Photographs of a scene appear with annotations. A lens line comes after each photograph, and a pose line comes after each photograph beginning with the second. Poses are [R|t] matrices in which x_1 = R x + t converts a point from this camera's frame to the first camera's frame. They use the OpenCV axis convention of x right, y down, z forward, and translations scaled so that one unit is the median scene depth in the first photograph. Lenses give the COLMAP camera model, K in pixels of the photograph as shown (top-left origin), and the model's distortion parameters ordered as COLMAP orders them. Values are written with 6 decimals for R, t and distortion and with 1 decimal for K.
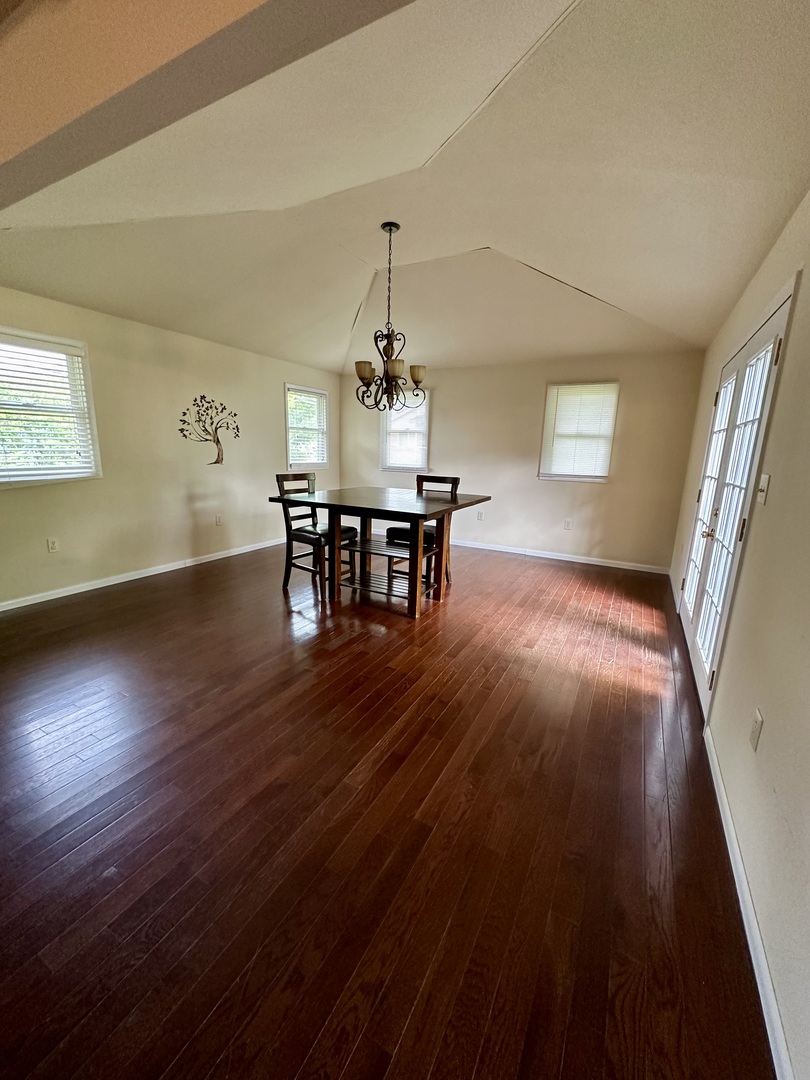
lens RADIAL K [[430.0, 0, 404.4], [0, 430.0, 540.0], [0, 0, 1]] dist [-0.000752, 0.000095]
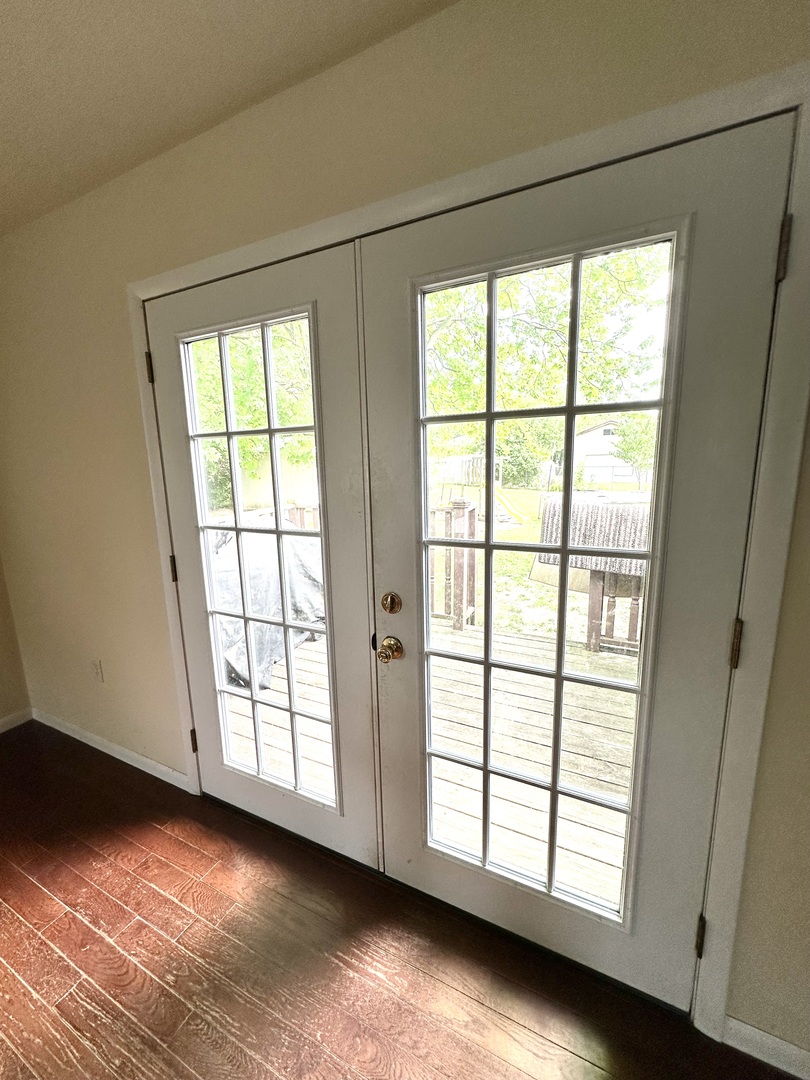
lens RADIAL K [[430.0, 0, 405.2], [0, 430.0, 542.3], [0, 0, 1]] dist [-0.000752, 0.000095]
pose [[-0.039211, -0.196832, 0.979653, 0.205196], [0.235054, 0.951078, 0.200499, -0.158111], [-0.971191, 0.238133, 0.008973, 0.724195]]
